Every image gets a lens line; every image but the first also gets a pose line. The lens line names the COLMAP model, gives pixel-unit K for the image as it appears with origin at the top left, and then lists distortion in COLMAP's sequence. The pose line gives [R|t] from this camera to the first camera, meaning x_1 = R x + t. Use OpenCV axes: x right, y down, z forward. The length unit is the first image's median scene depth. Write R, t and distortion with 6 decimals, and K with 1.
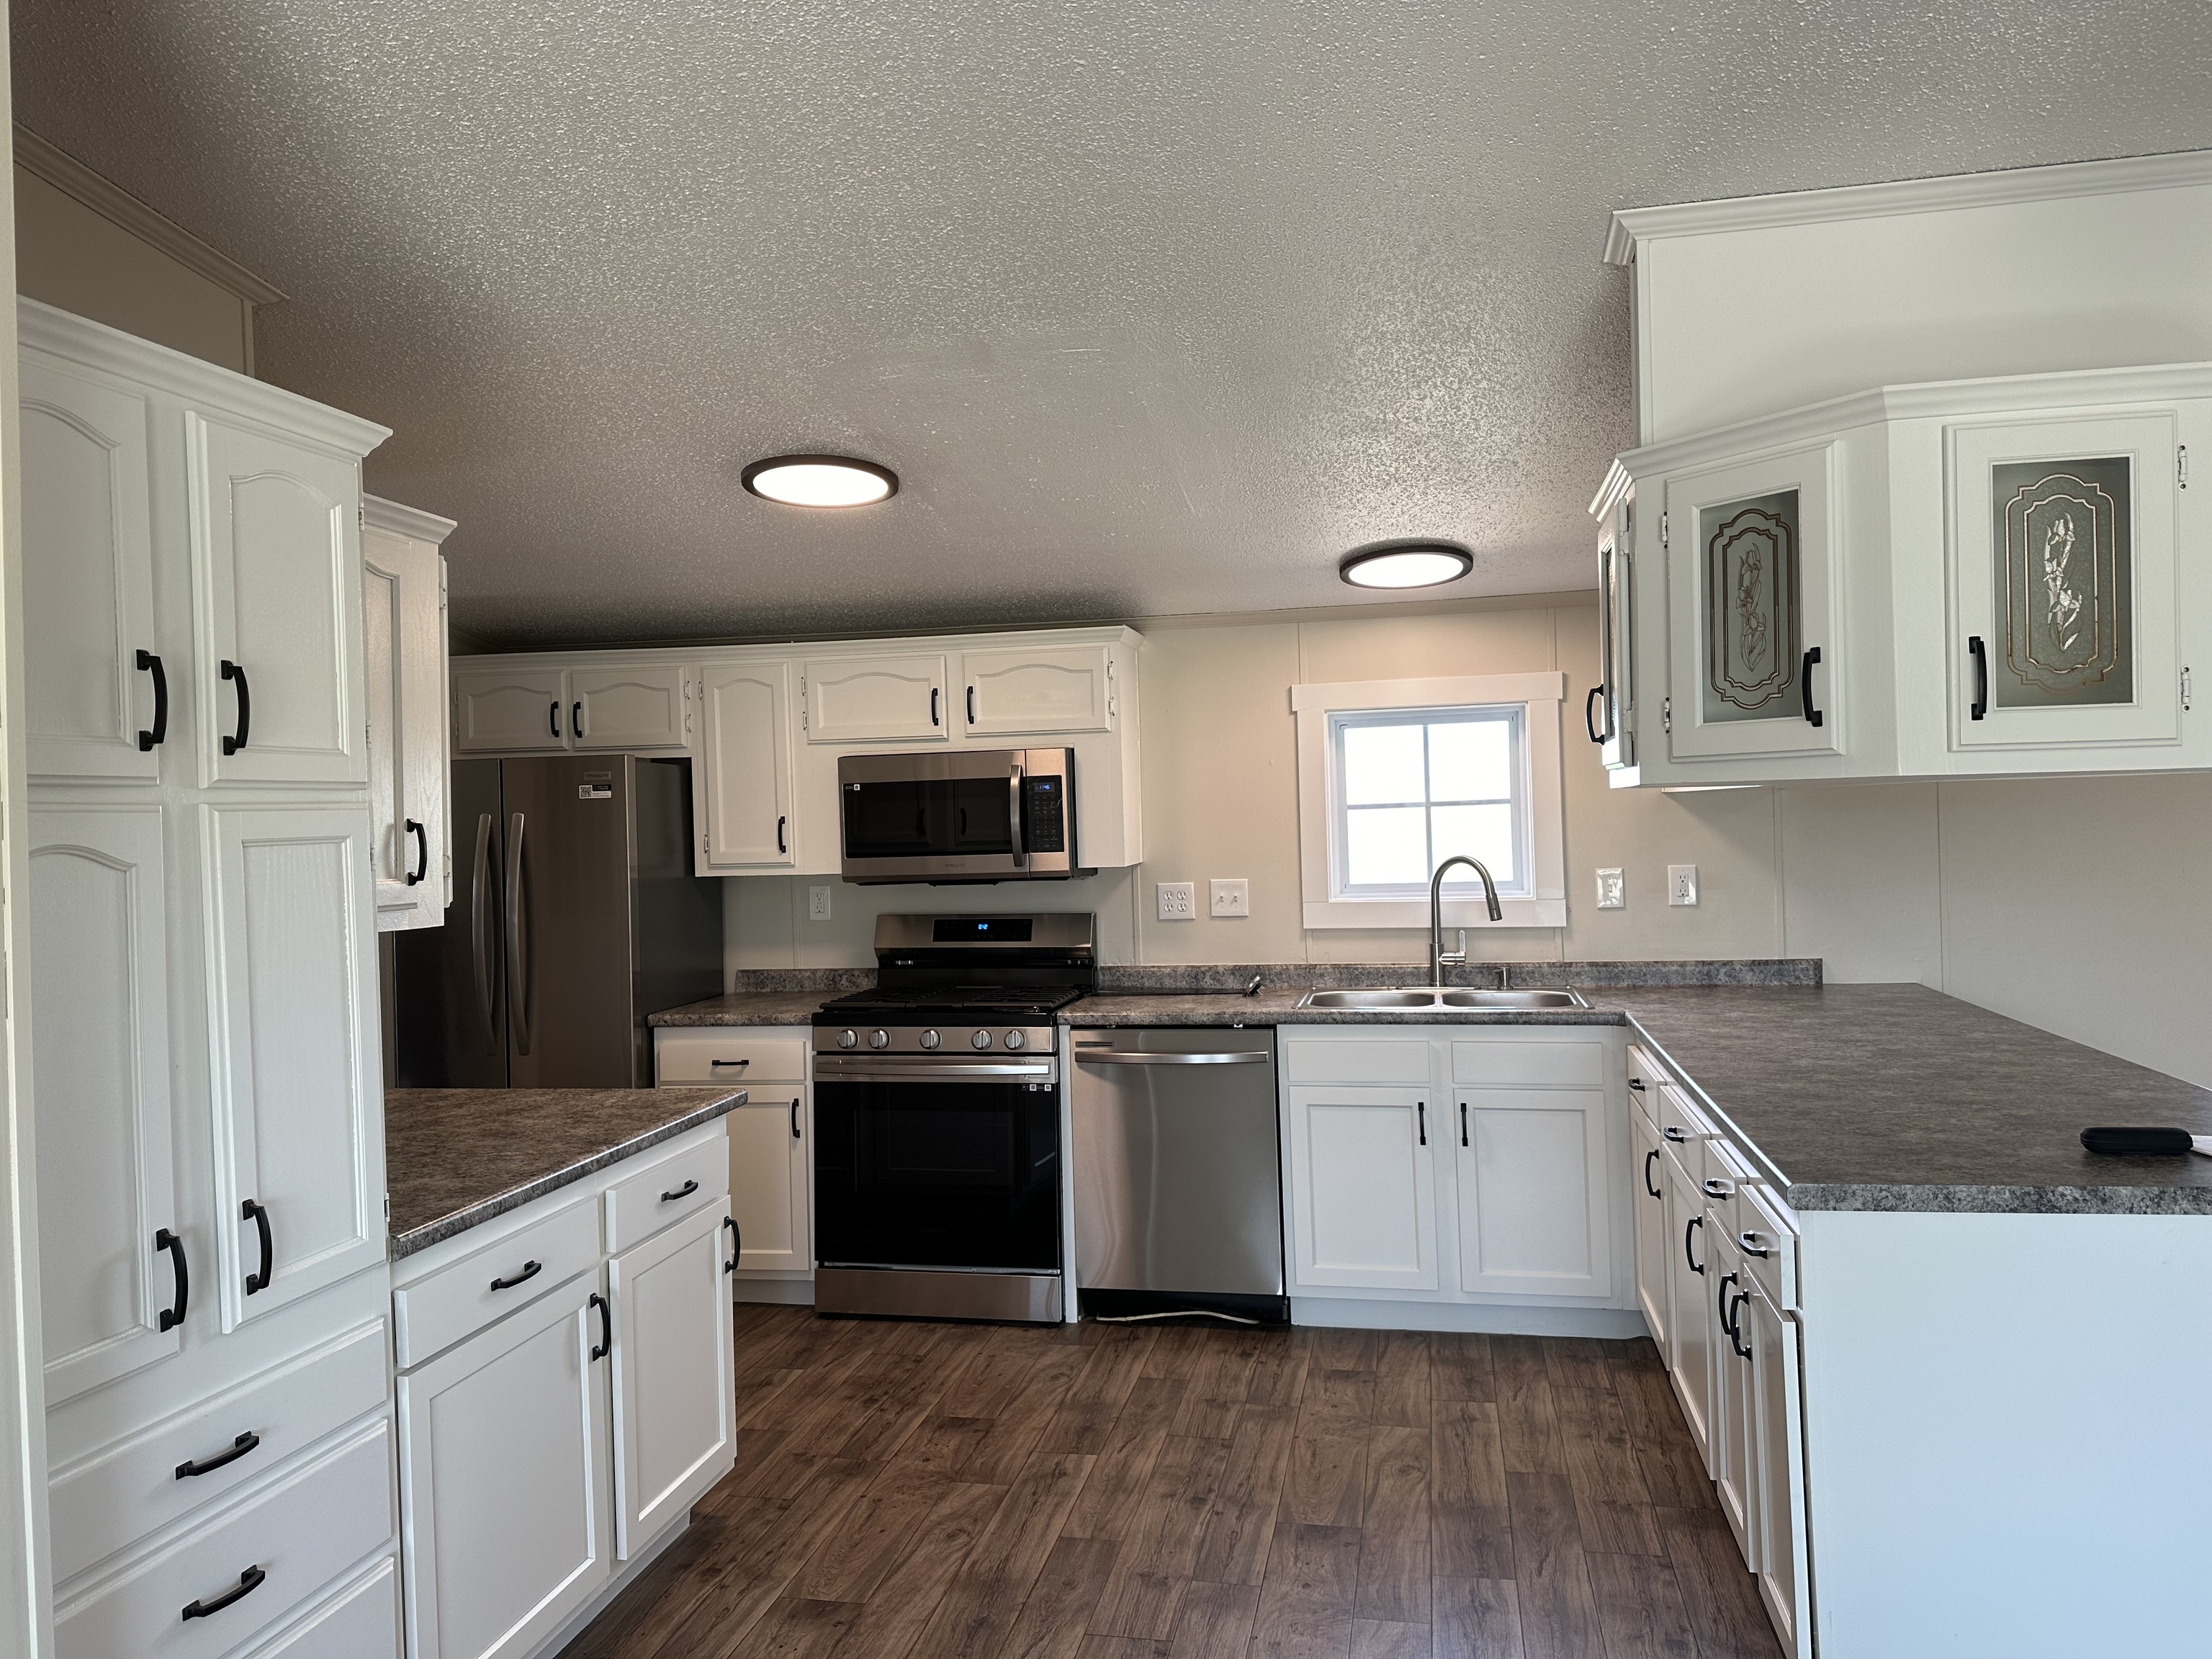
lens RADIAL K [[1575.3, 0, 1054.8], [0, 1575.3, 843.5], [0, 0, 1]] dist [0.037596, -0.002968]
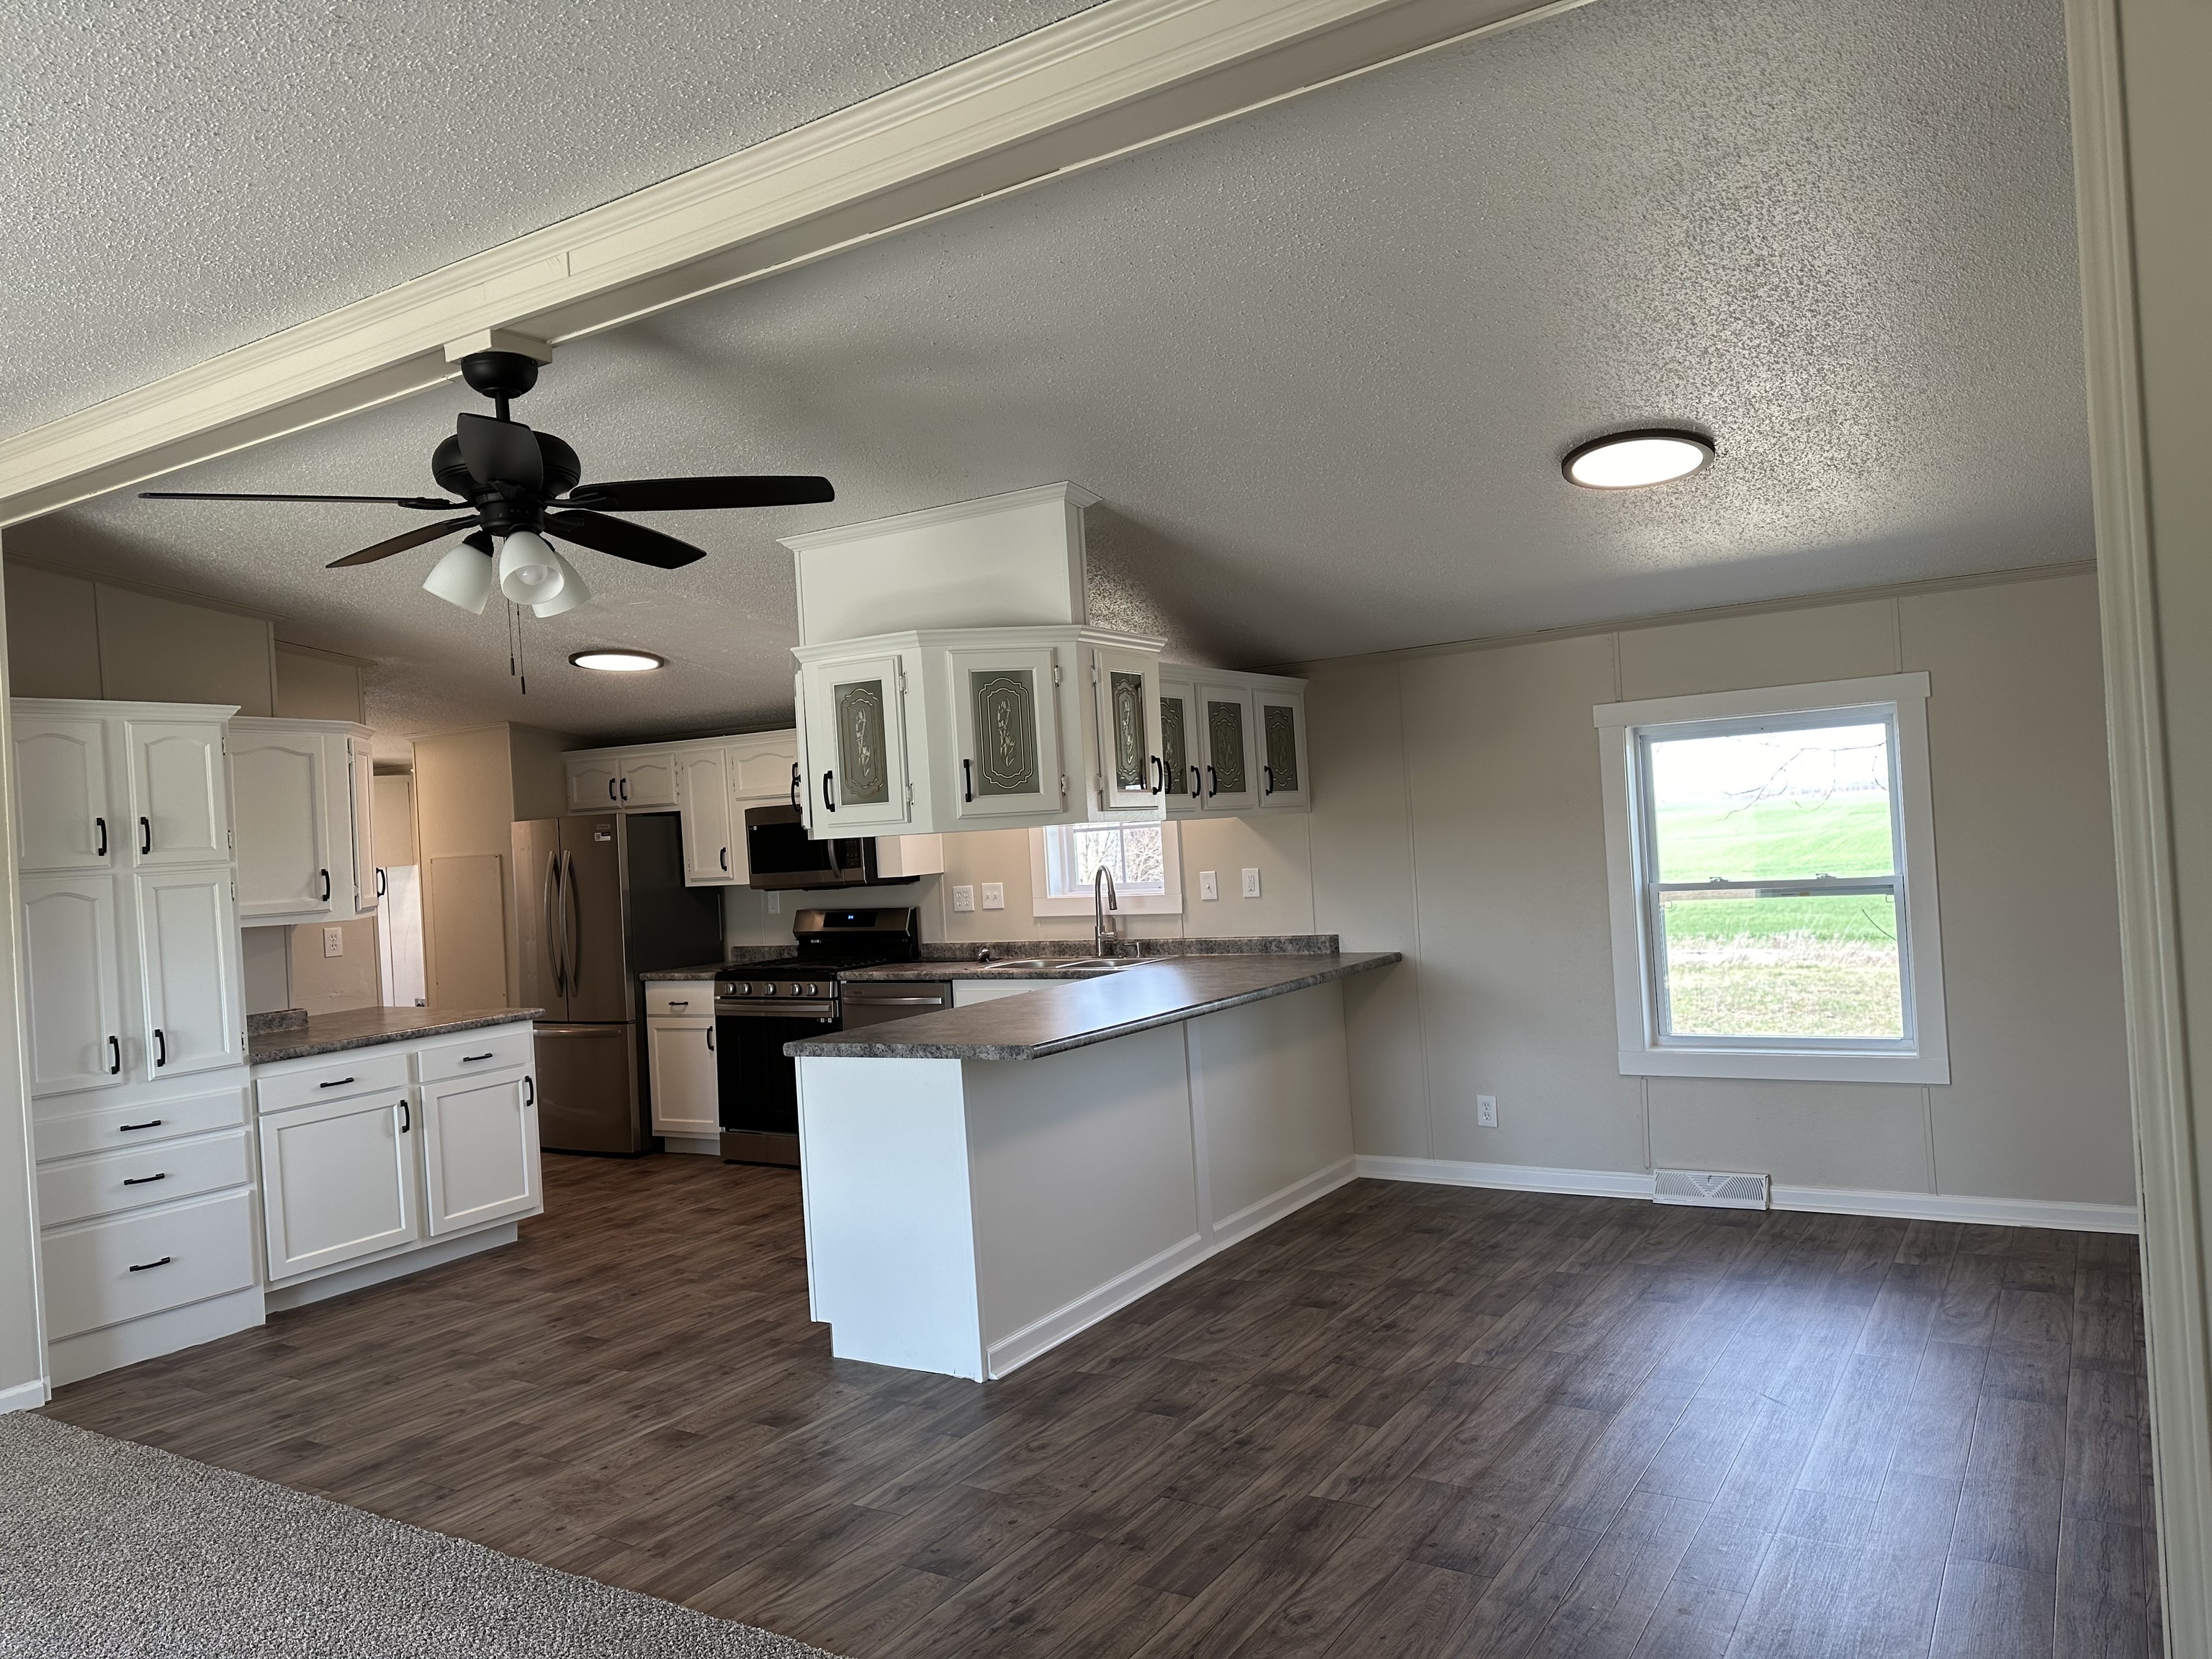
lens RADIAL K [[1543.9, 0, 1106.0], [0, 1543.9, 829.5], [0, 0, 1]] dist [-0.004036, -0.003743]
pose [[0.948004, -0.026057, -0.317189, 0.712820], [0.025369, 0.999658, -0.006300, -0.016938], [0.317244, -0.002074, 0.948342, -0.351396]]
